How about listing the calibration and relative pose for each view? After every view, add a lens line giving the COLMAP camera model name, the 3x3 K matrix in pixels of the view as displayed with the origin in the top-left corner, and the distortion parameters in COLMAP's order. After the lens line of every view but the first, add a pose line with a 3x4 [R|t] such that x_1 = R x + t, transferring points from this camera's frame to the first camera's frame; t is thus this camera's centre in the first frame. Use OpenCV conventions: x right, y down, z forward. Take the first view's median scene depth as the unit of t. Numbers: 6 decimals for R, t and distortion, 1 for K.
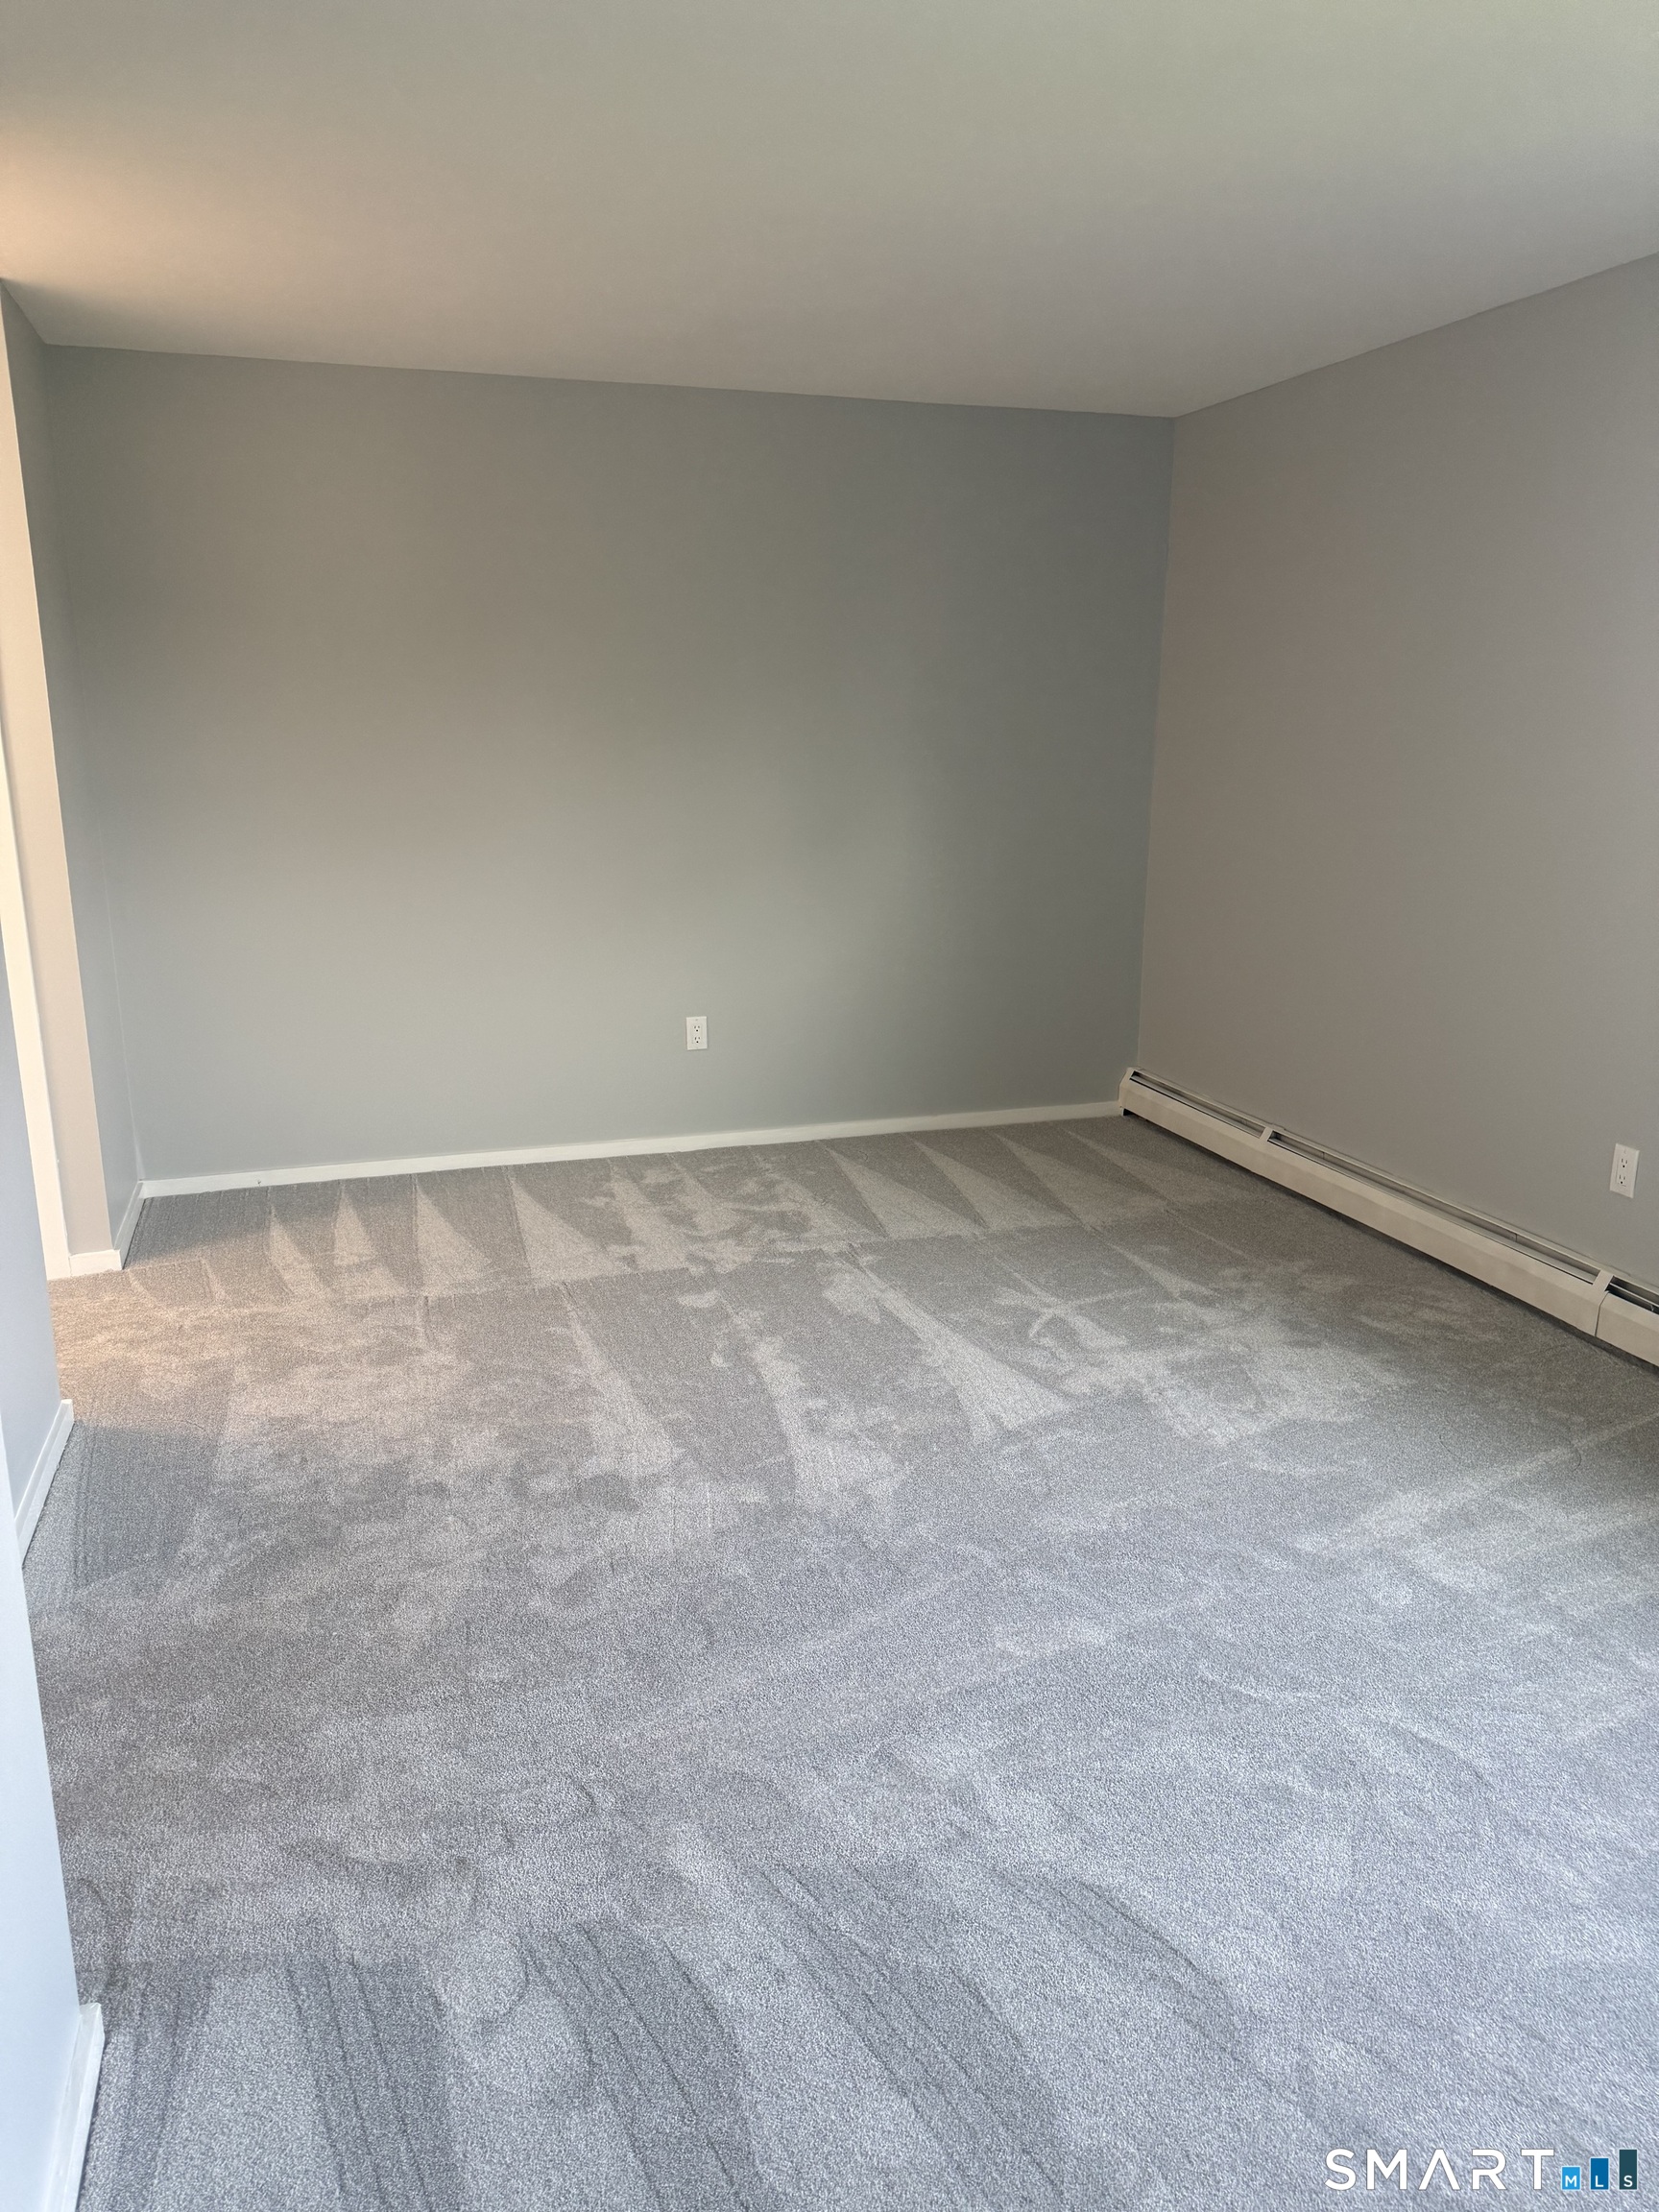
lens RADIAL K [[1570.8, 0, 818.5], [0, 1570.8, 1108.6], [0, 0, 1]] dist [0.053836, -0.060284]
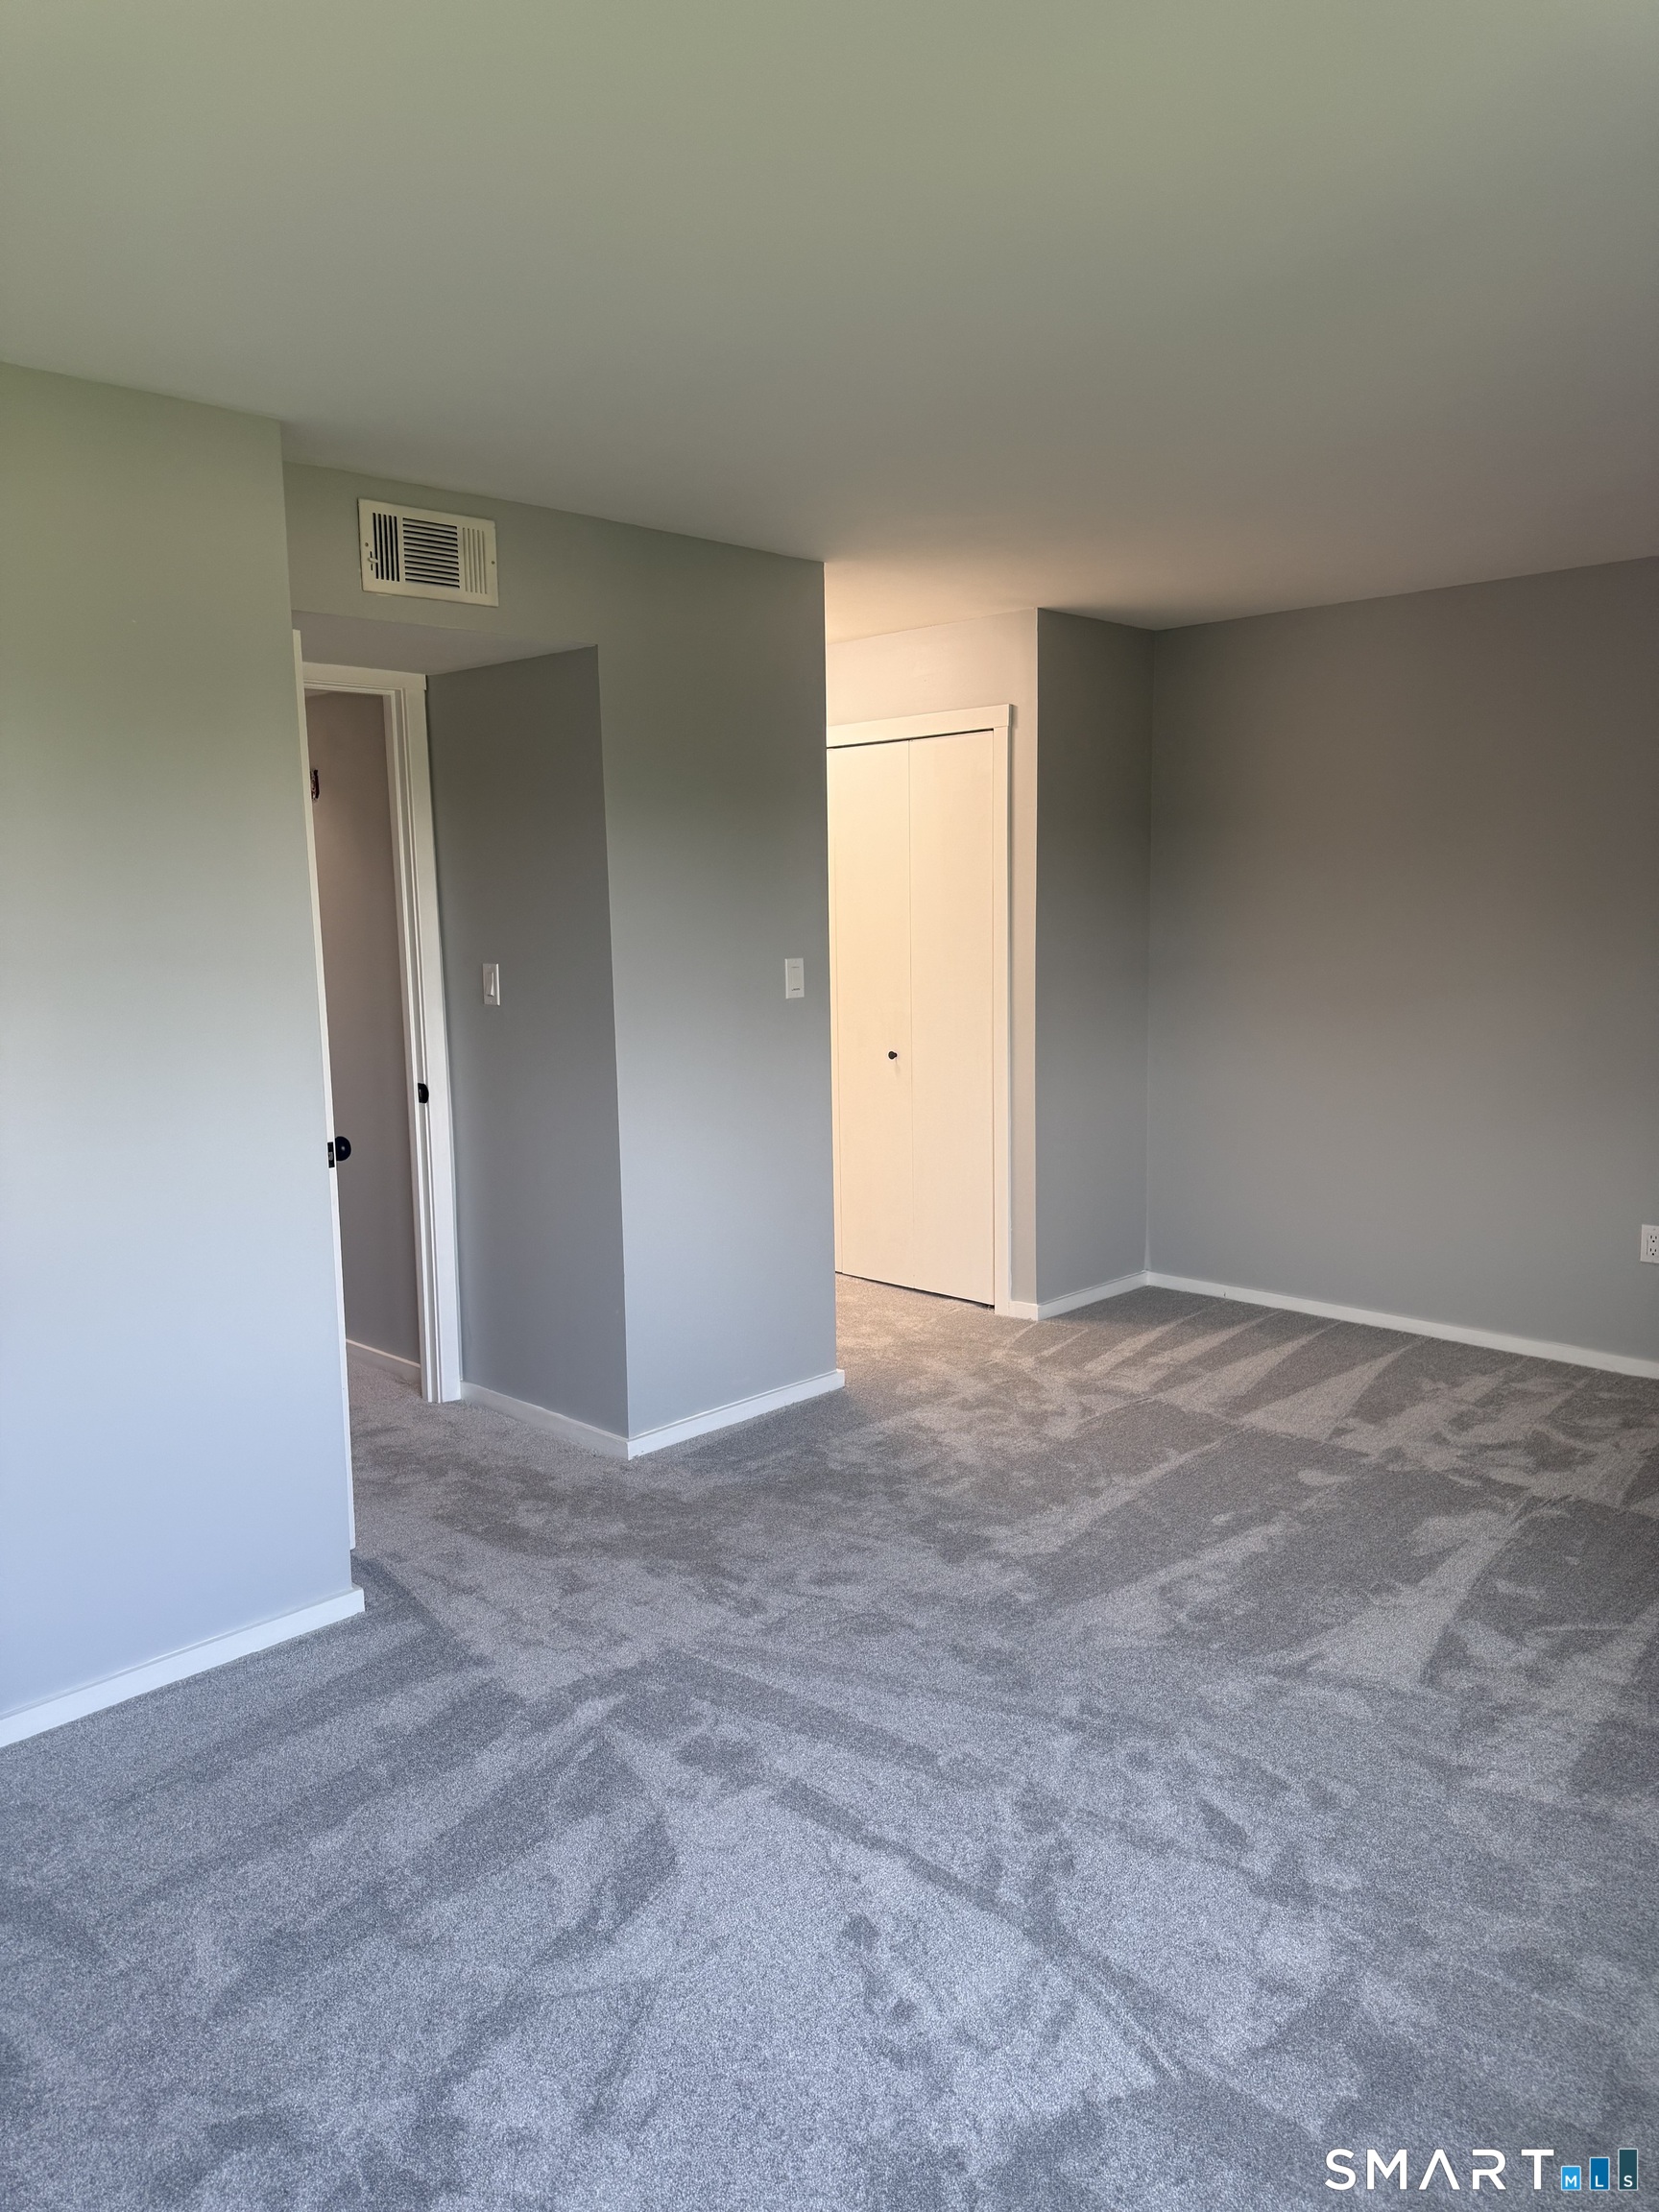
lens RADIAL K [[1570.8, 0, 818.5], [0, 1570.8, 1108.6], [0, 0, 1]] dist [0.053836, -0.060284]
pose [[0.467437, 0.114925, -0.876524, 0.698622], [-0.196146, 0.980283, 0.023928, -0.077178], [0.861992, 0.160742, 0.480762, 0.231279]]
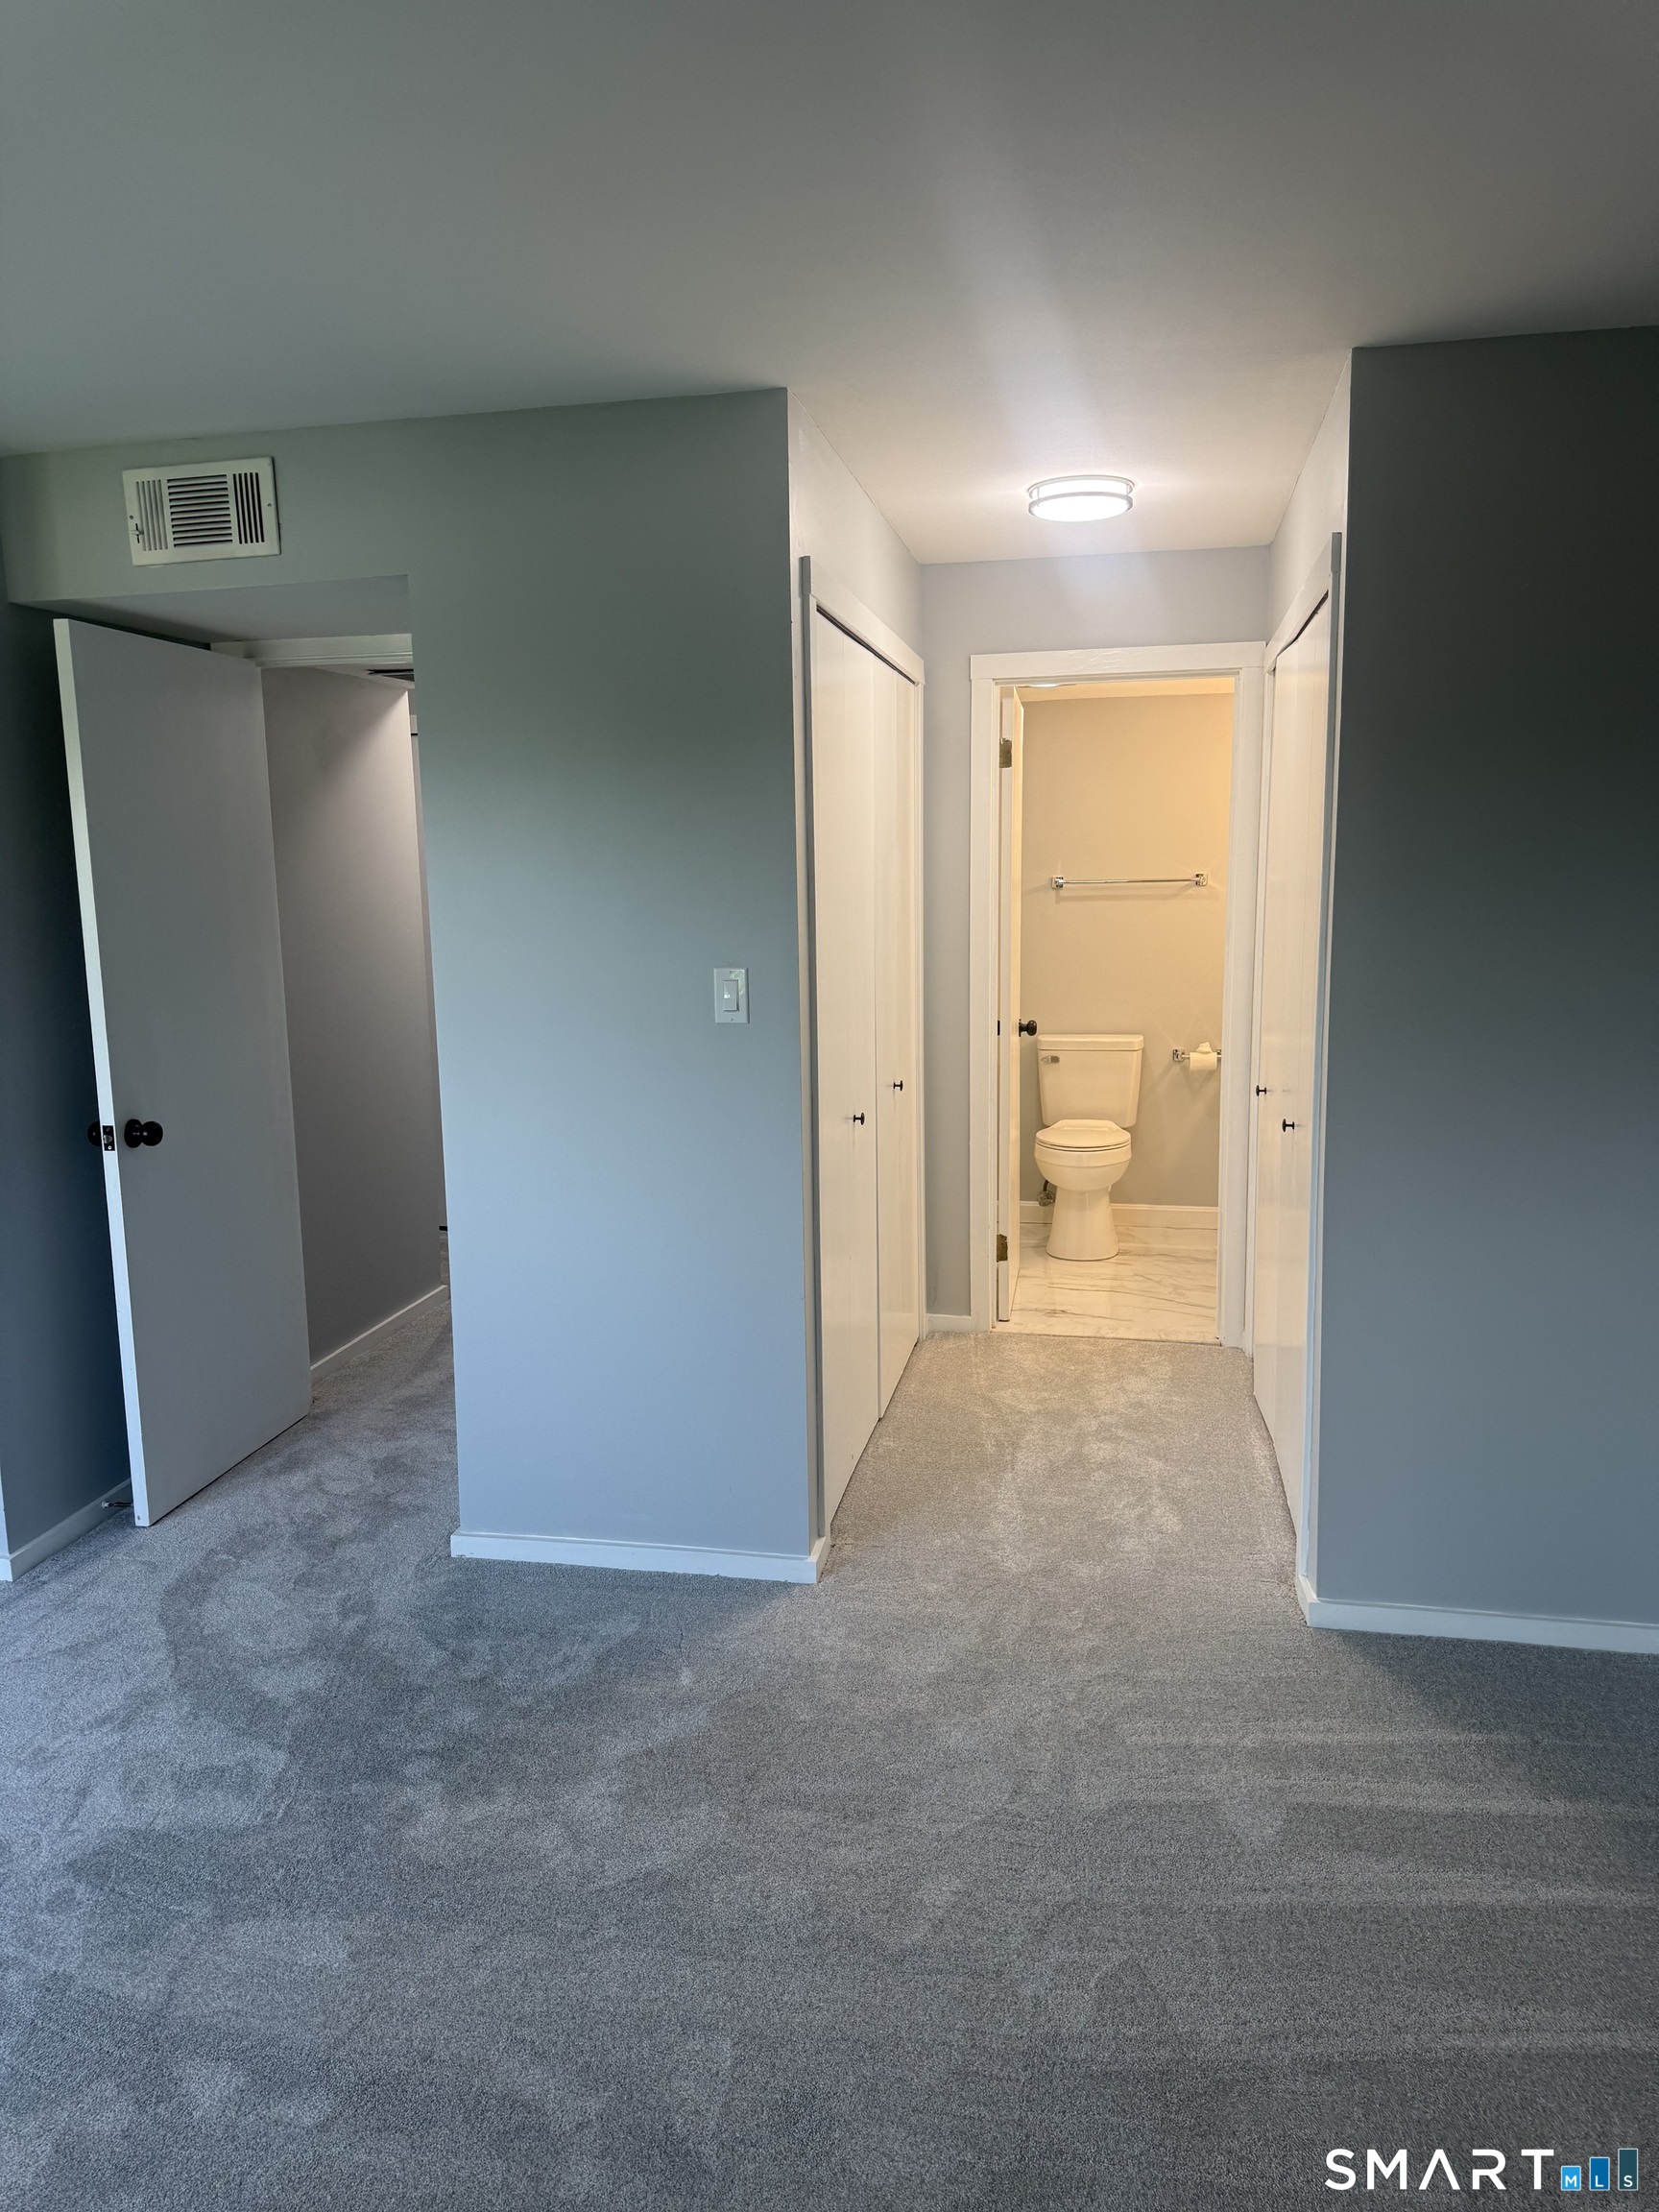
lens RADIAL K [[1570.8, 0, 818.5], [0, 1570.8, 1108.6], [0, 0, 1]] dist [0.053836, -0.060284]
pose [[-0.500348, 0.127526, -0.856381, 0.321061], [-0.190114, 0.948774, 0.252360, -0.323578], [0.844694, 0.289078, -0.450473, 1.283995]]
